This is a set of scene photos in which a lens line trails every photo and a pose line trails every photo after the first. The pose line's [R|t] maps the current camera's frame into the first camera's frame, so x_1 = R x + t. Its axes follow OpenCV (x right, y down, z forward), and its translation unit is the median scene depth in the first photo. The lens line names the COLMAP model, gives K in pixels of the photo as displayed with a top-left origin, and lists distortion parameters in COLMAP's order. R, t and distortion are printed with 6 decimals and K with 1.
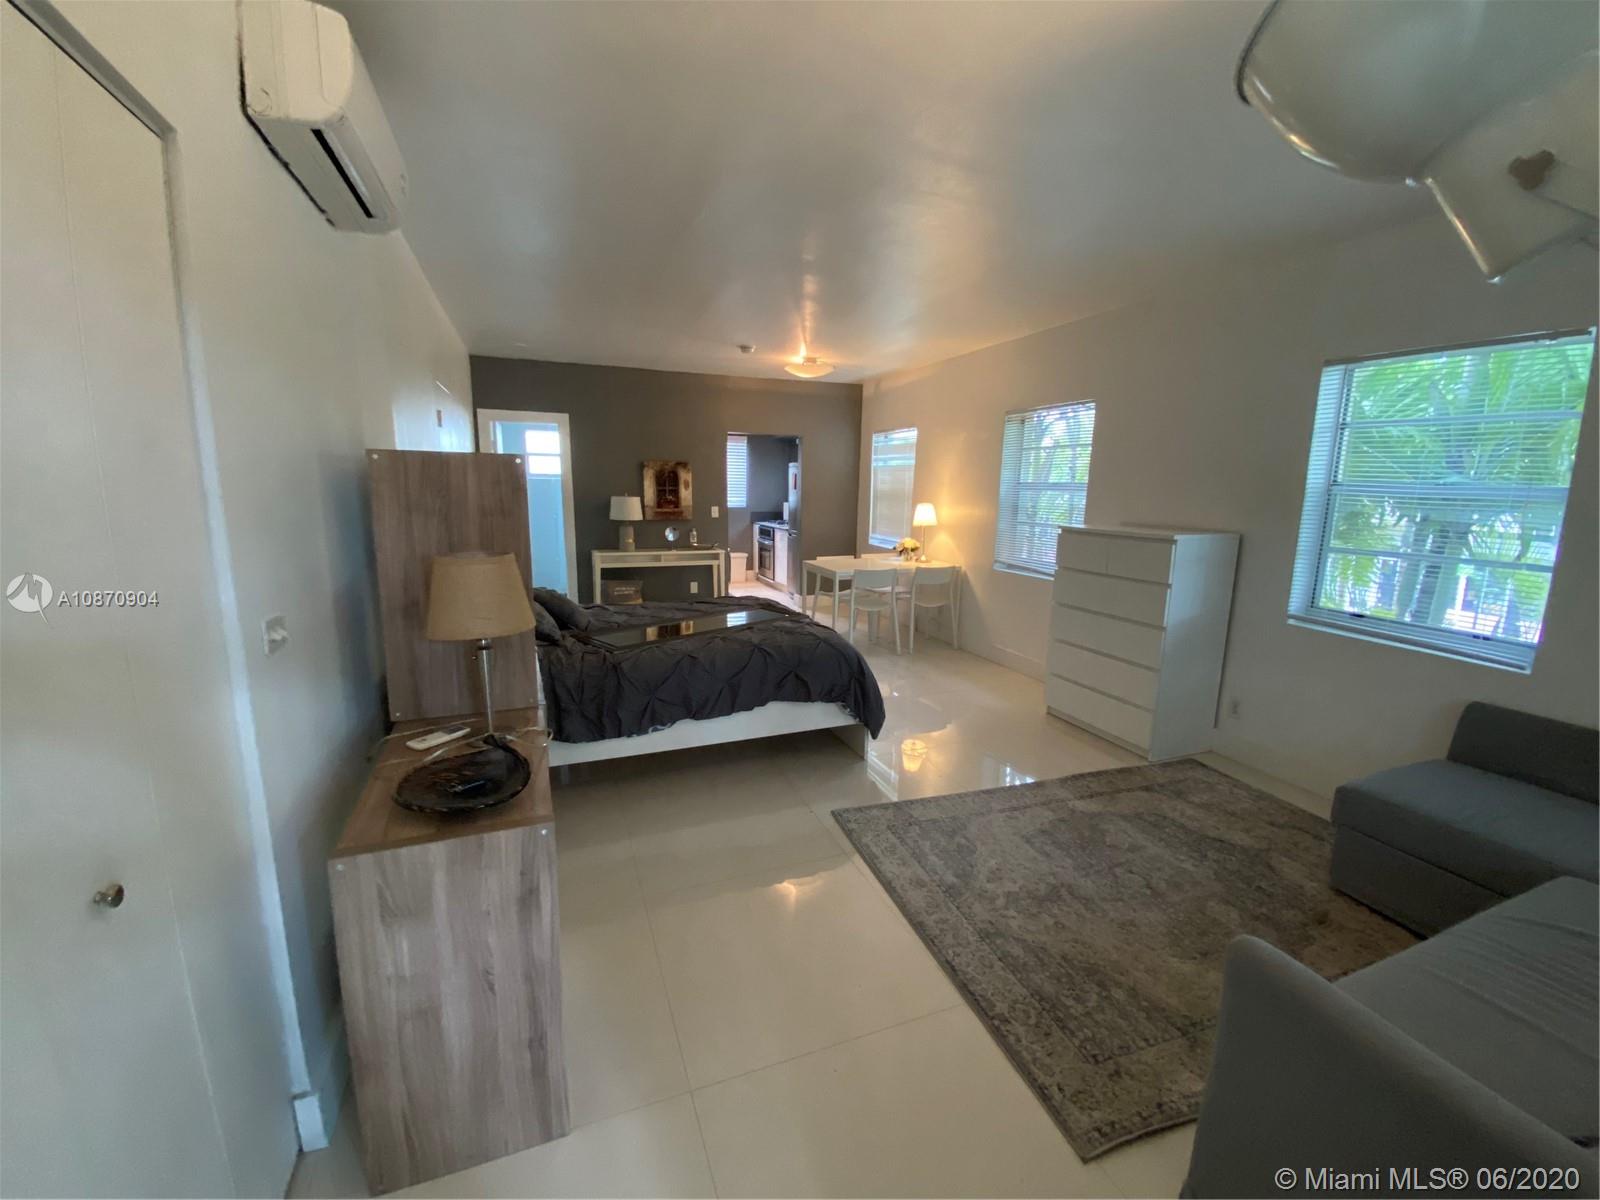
lens RADIAL K [[639.9, 0, 800.0], [0, 639.9, 600.0], [0, 0, 1]] dist [0.002409, -0.013340]
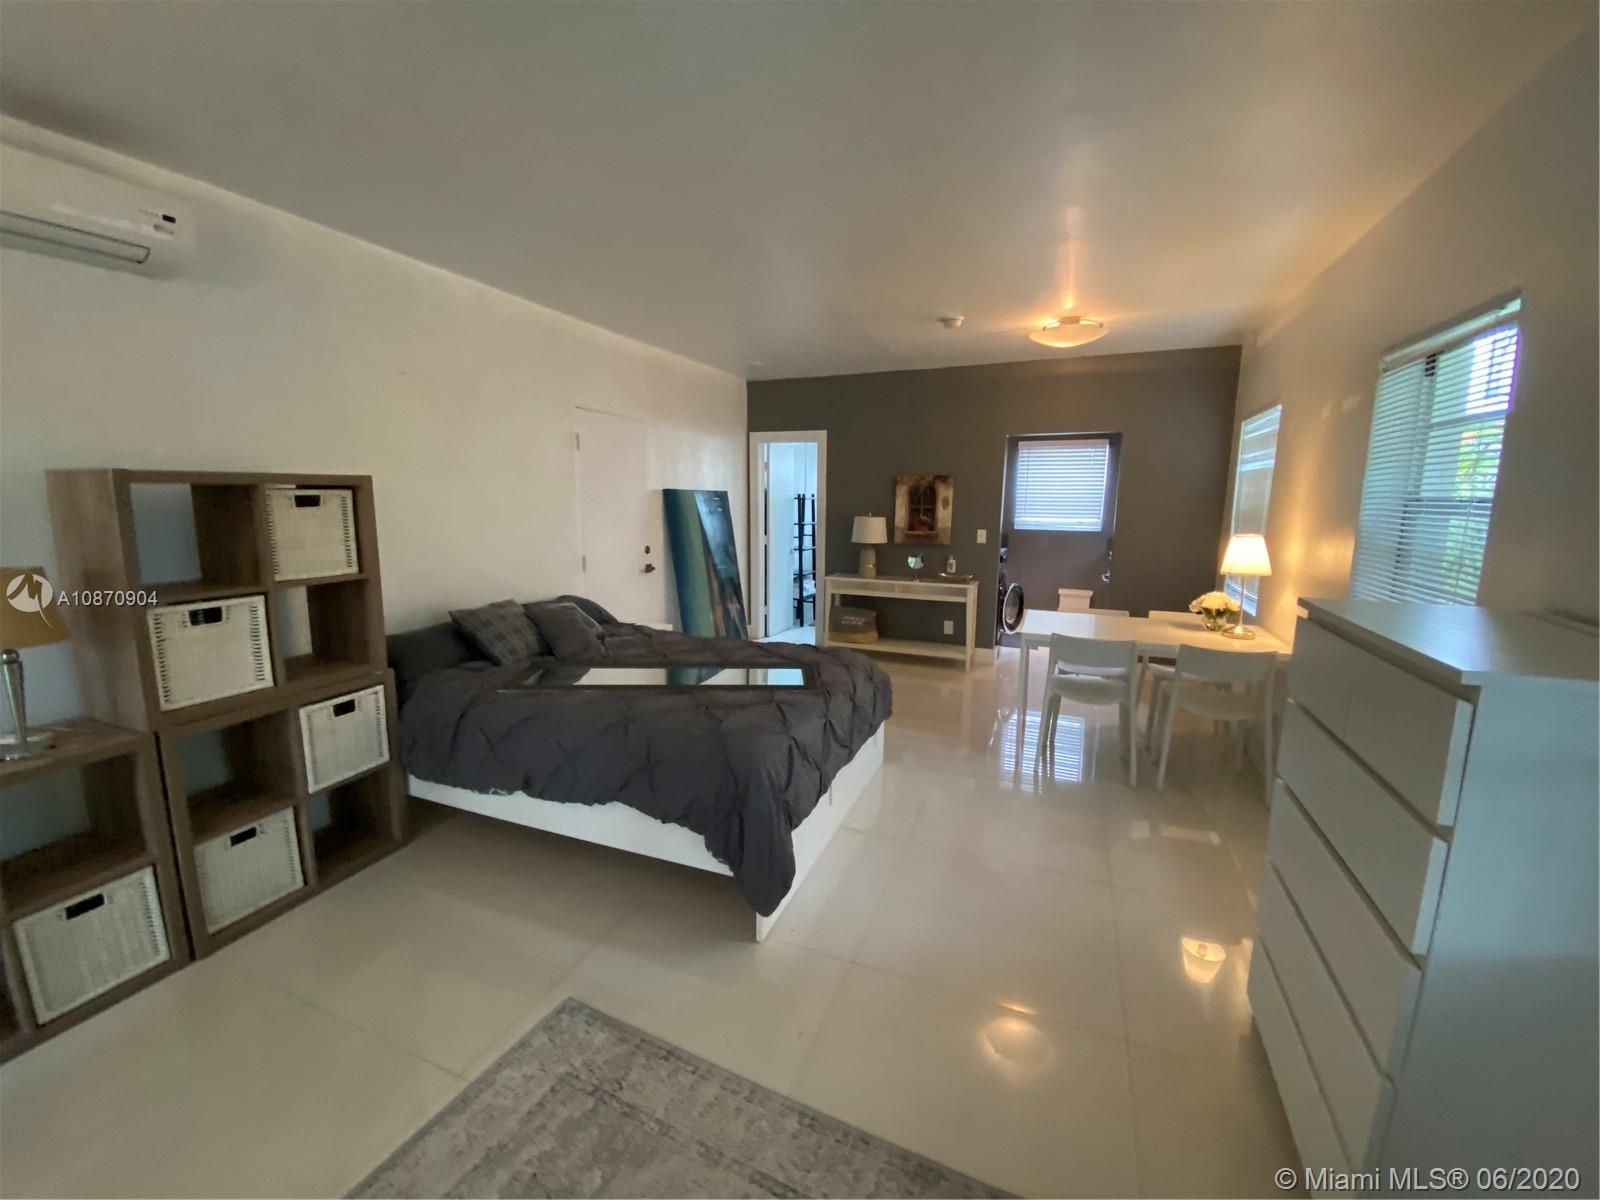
lens RADIAL K [[639.9, 0, 800.0], [0, 639.9, 600.0], [0, 0, 1]] dist [0.002409, -0.013340]
pose [[0.706802, 0.098204, -0.700562, 0.290767], [-0.116323, 0.992971, 0.021835, -0.054263], [0.697782, 0.066059, 0.713258, 0.302967]]
